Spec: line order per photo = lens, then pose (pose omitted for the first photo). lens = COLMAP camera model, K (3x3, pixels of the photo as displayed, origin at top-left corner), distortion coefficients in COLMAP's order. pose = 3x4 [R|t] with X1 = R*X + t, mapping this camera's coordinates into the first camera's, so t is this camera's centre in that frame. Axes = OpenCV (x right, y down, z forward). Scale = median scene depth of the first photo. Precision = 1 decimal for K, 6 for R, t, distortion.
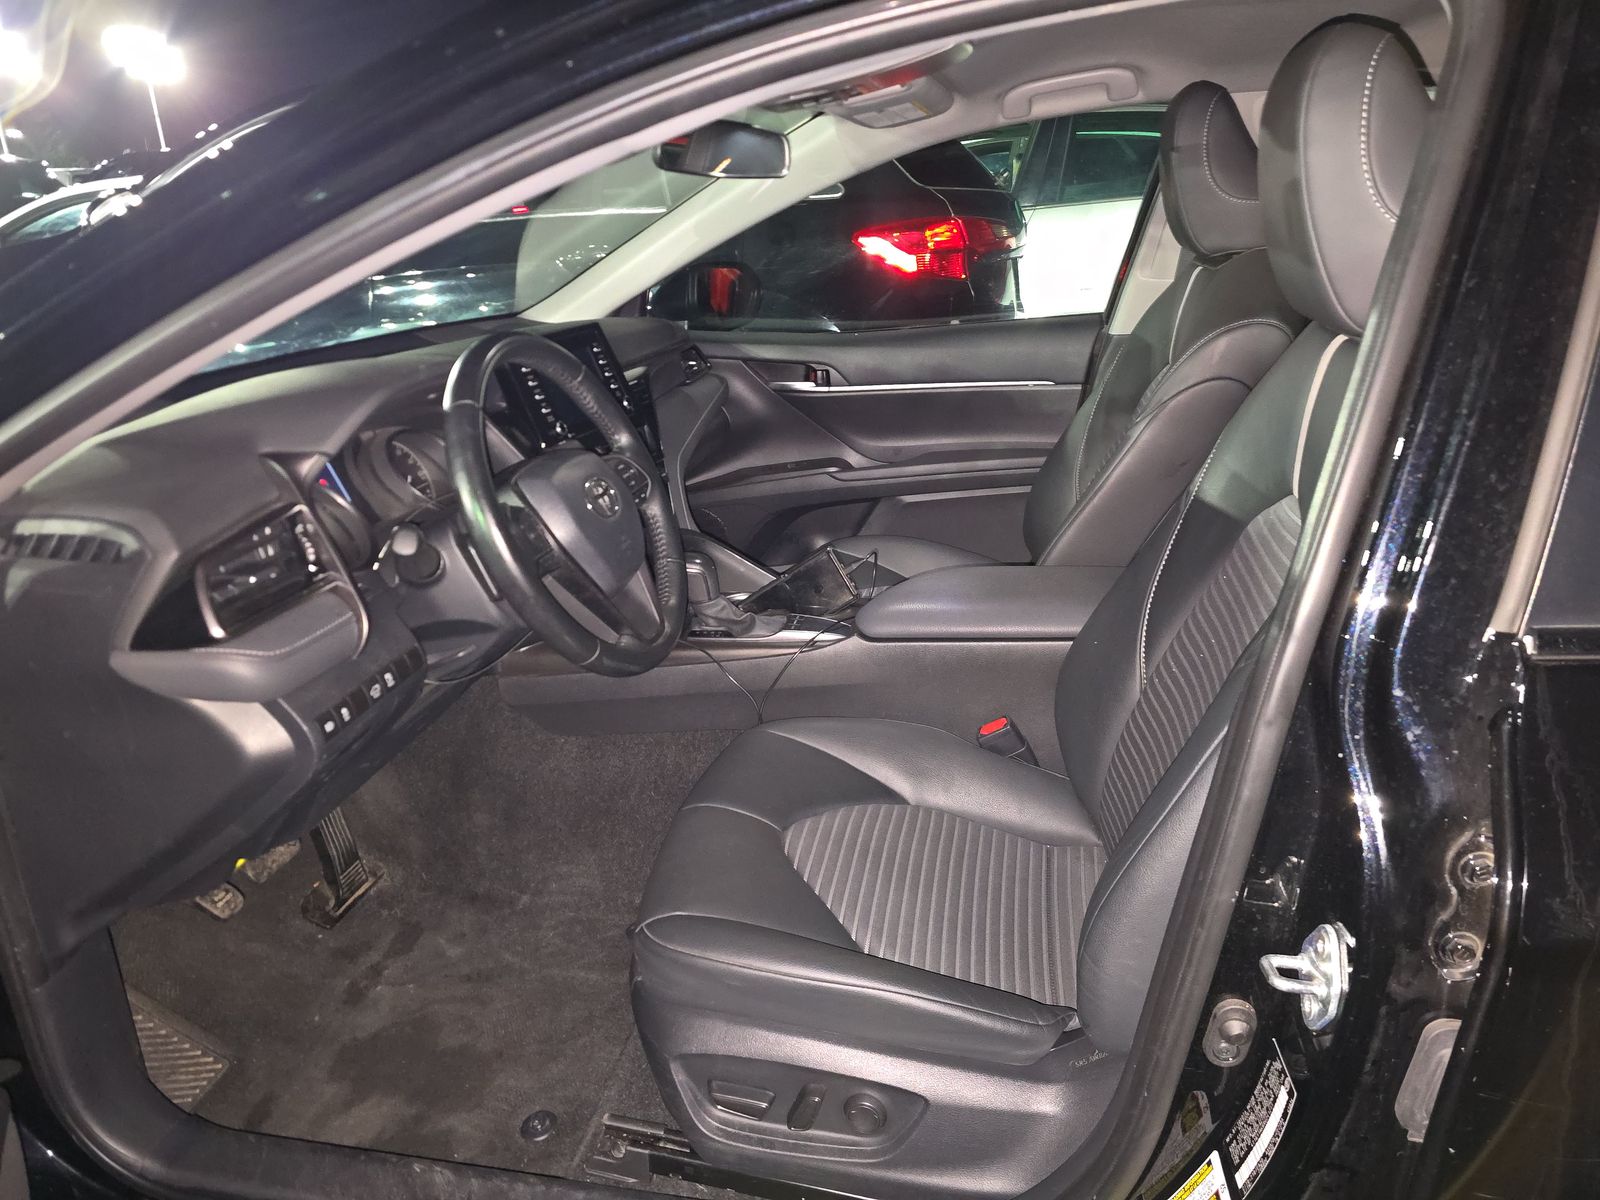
lens RADIAL K [[1076.0, 0, 791.4], [0, 1076.0, 607.6], [0, 0, 1]] dist [0.026828, -0.027317]
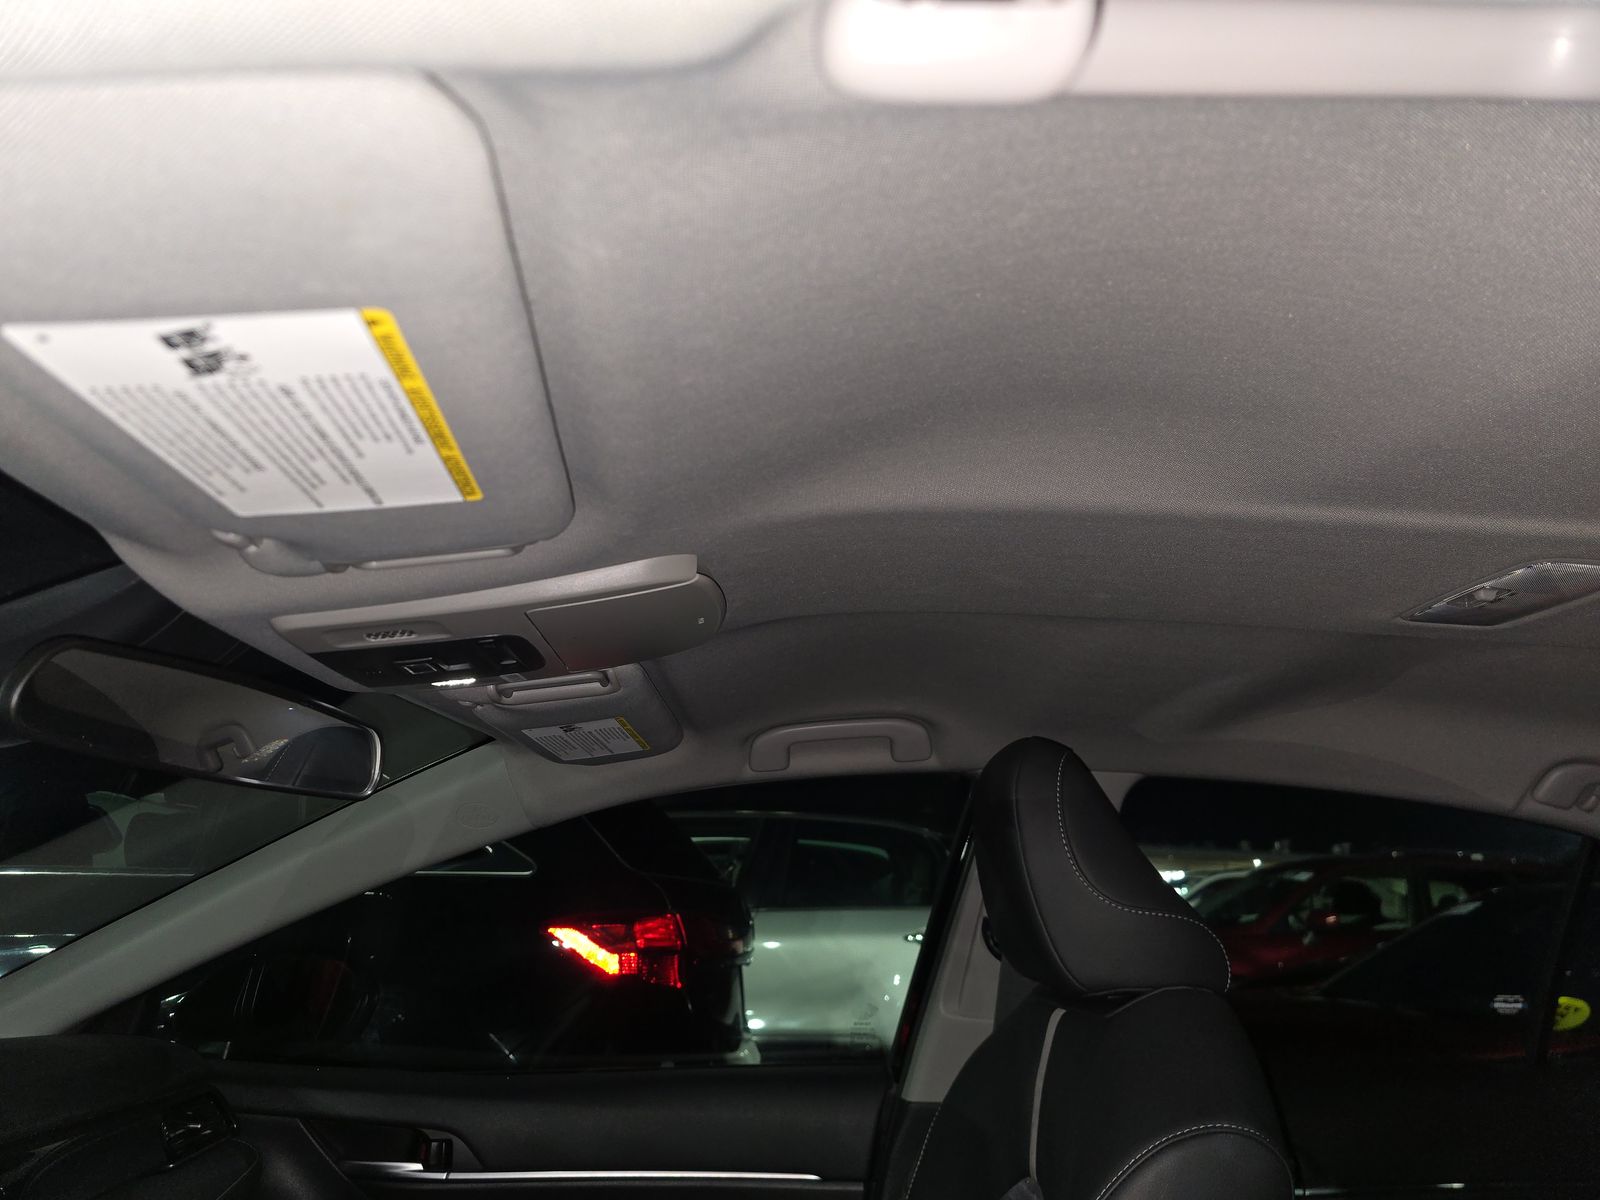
lens RADIAL K [[1076.0, 0, 790.8], [0, 1076.0, 609.0], [0, 0, 1]] dist [0.026828, -0.027317]
pose [[0.966606, 0.134551, 0.218104, 0.045804], [0.018307, 0.812648, -0.582467, -0.108464], [-0.255614, 0.567008, 0.783047, 0.322807]]
